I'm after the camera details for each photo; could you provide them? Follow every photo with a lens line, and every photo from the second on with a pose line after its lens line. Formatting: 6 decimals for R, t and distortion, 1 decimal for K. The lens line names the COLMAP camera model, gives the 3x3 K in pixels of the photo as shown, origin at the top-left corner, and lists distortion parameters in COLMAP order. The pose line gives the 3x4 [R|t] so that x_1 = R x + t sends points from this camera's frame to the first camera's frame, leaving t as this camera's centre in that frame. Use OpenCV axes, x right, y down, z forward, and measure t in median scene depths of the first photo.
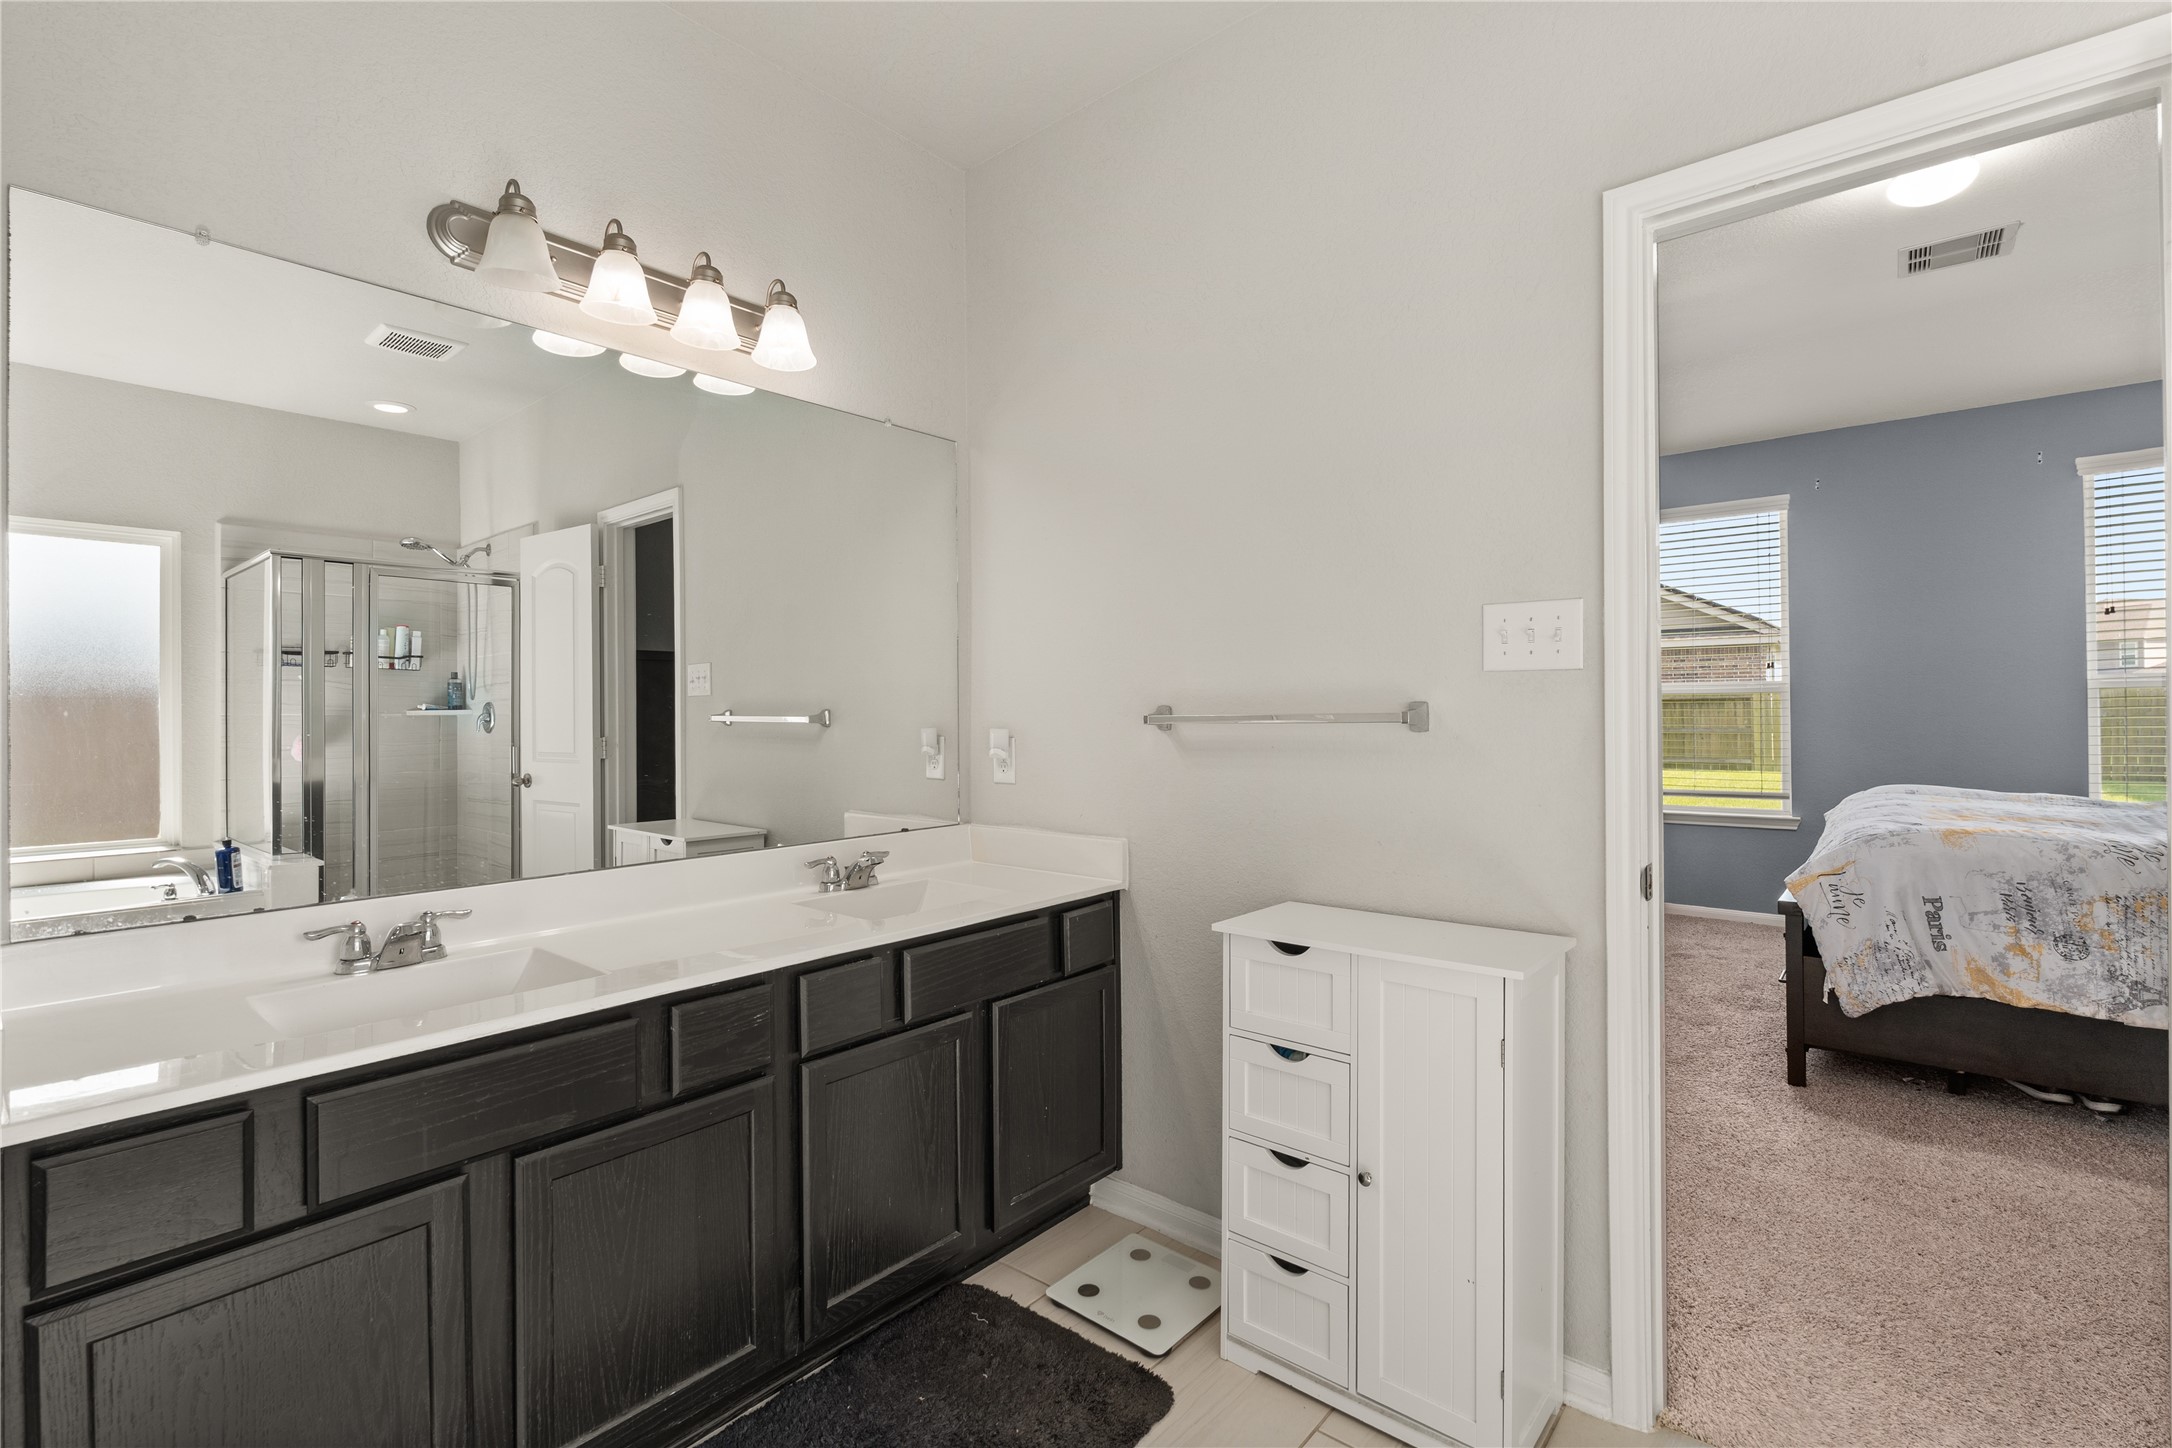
lens RADIAL K [[974.1, 0, 1091.2], [0, 974.1, 716.0], [0, 0, 1]] dist [-0.003051, 0.000839]
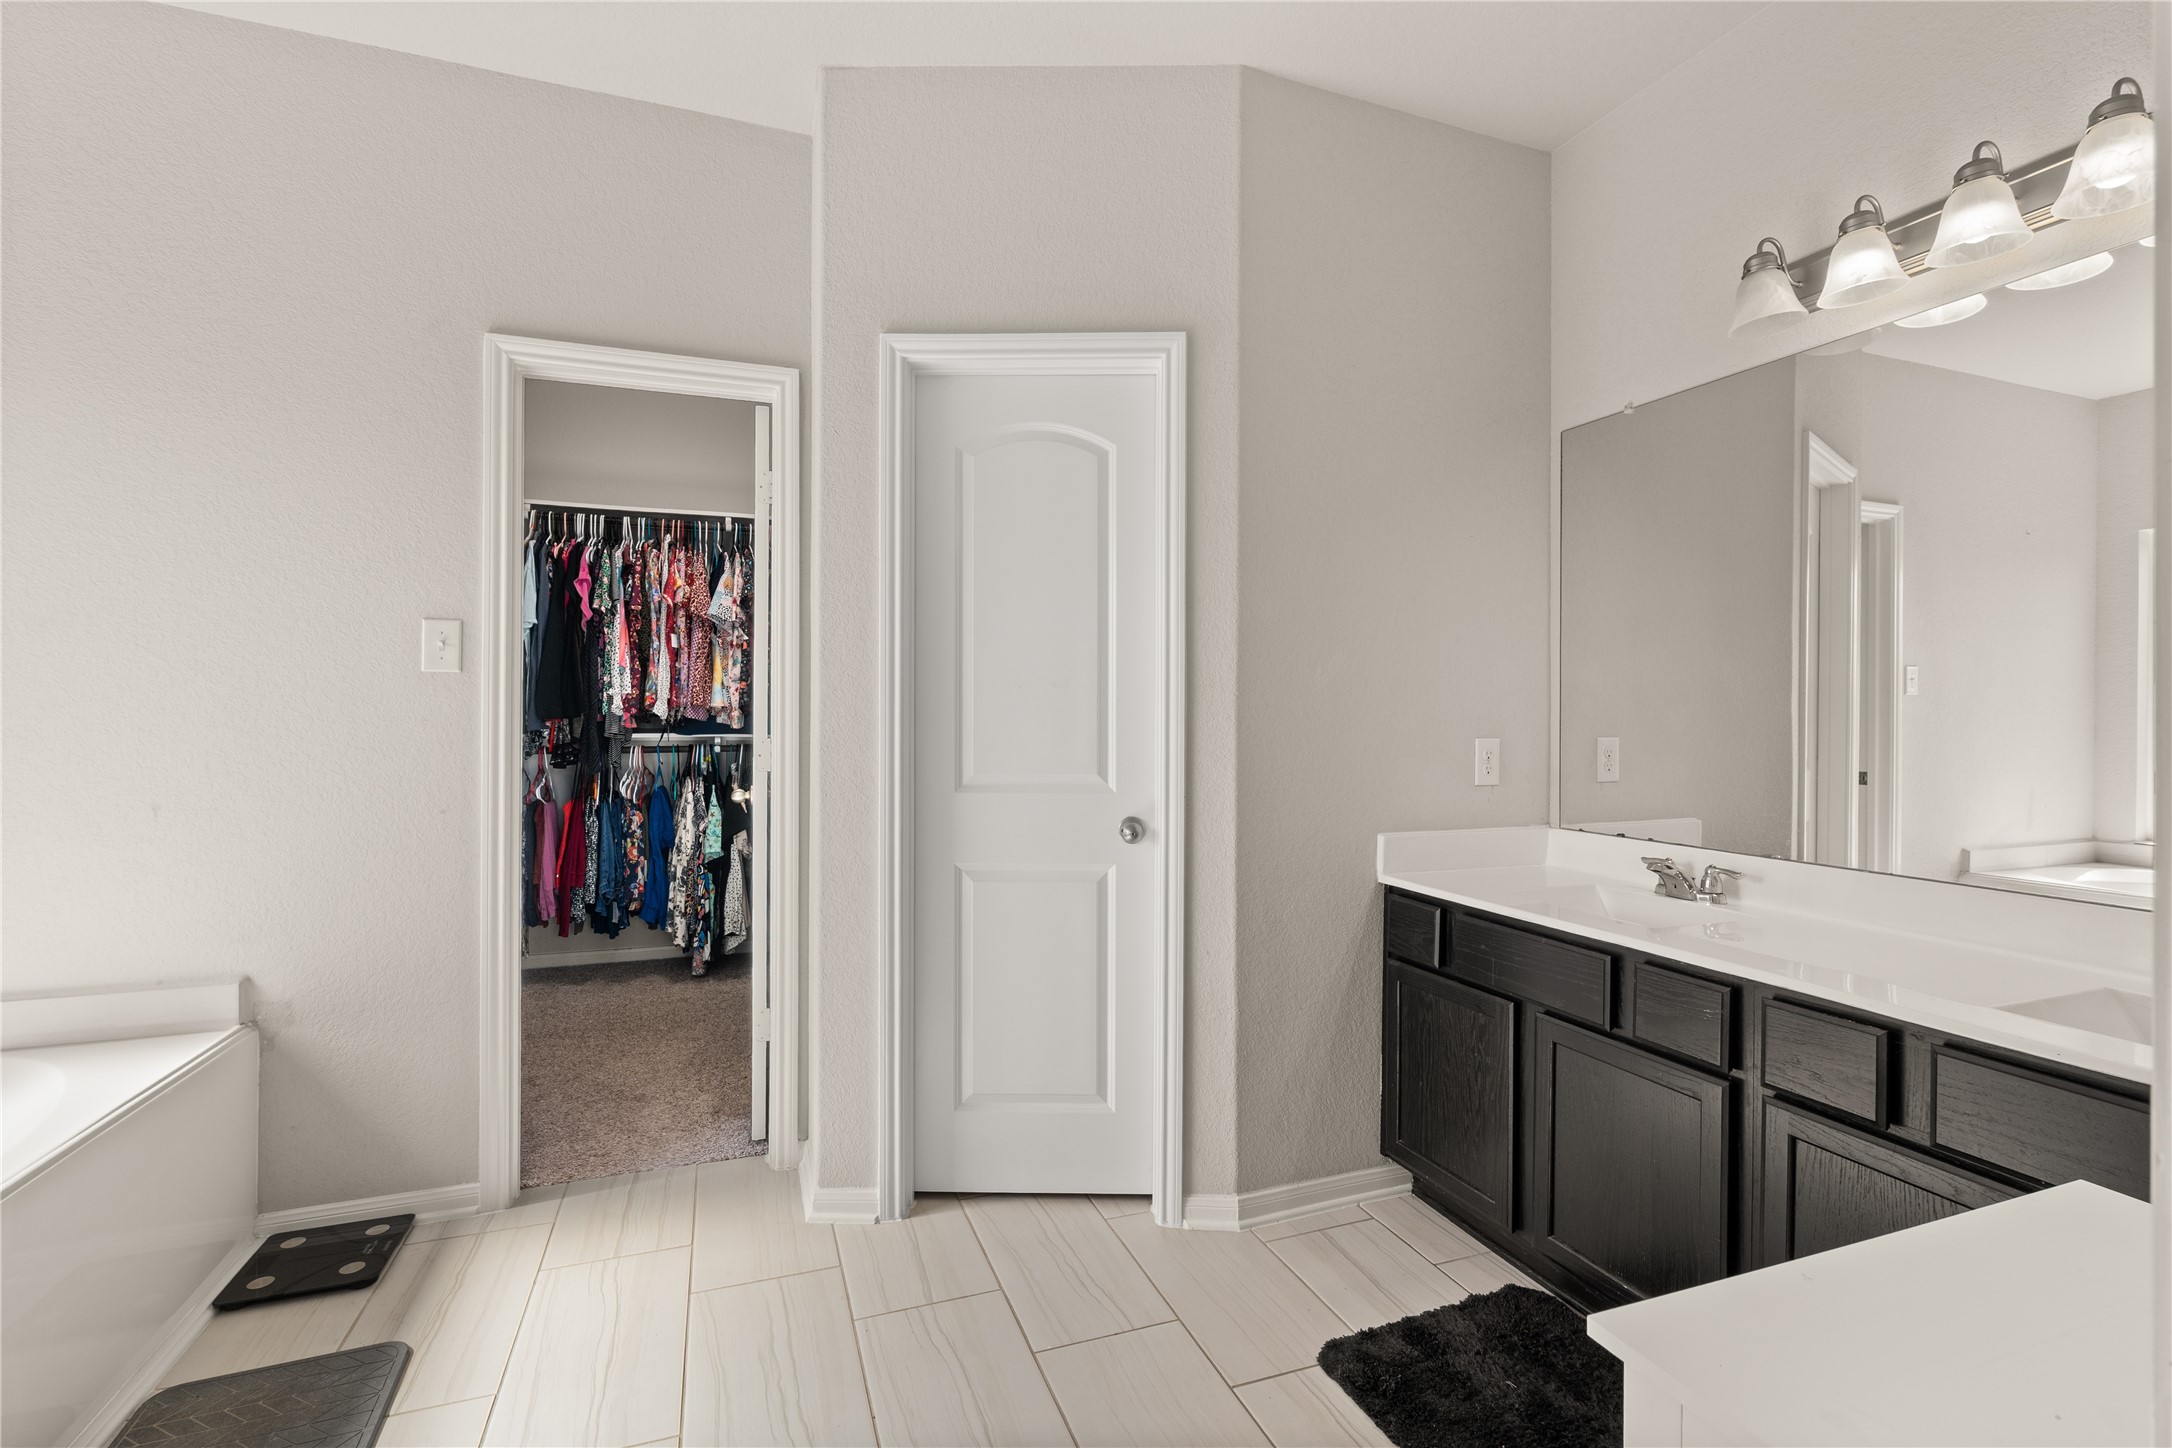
lens RADIAL K [[974.1, 0, 1091.1], [0, 974.1, 715.6], [0, 0, 1]] dist [-0.003051, 0.000839]
pose [[-0.482033, 0.010145, -0.876095, 0.732750], [-0.000484, 0.999930, 0.011846, -0.007661], [0.876153, 0.006134, -0.481994, 0.801389]]
